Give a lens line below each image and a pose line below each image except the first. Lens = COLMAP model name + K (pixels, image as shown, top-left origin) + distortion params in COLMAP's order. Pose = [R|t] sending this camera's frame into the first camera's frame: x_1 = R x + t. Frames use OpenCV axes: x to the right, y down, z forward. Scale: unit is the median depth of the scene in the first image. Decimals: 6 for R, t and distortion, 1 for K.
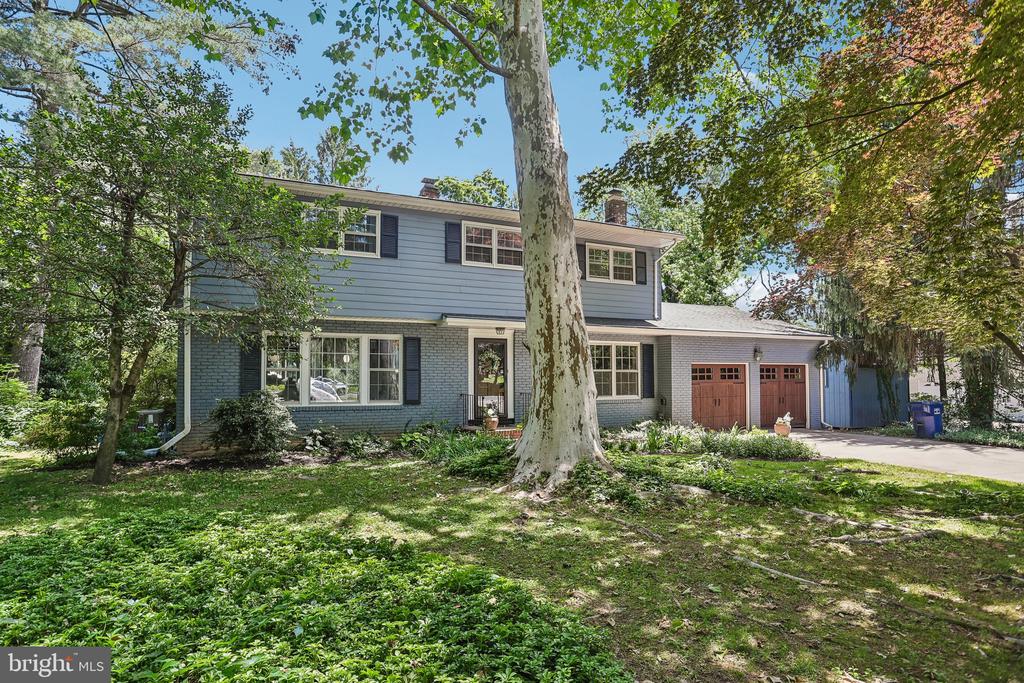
lens RADIAL K [[593.2, 0, 512.0], [0, 593.2, 341.5], [0, 0, 1]] dist [-0.004772, -0.001011]
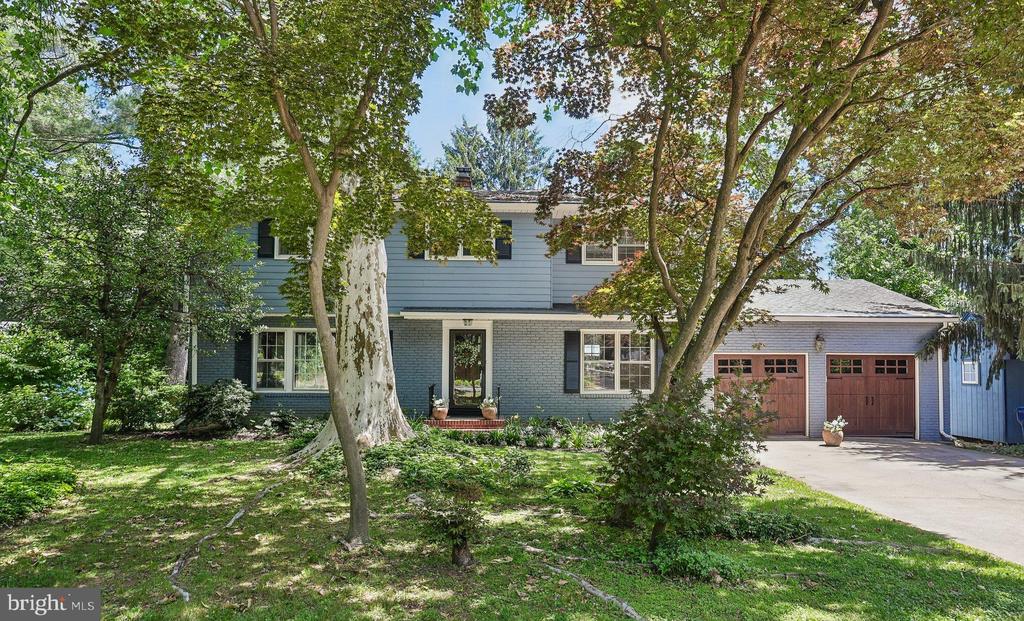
lens RADIAL K [[703.8, 0, 512.0], [0, 703.8, 310.5], [0, 0, 1]] dist [0.004065, 0.000282]
pose [[0.905623, -0.026392, -0.423262, 0.547040], [0.018313, 0.999564, -0.023144, -0.008737], [0.423688, 0.013208, 0.905712, -0.052338]]
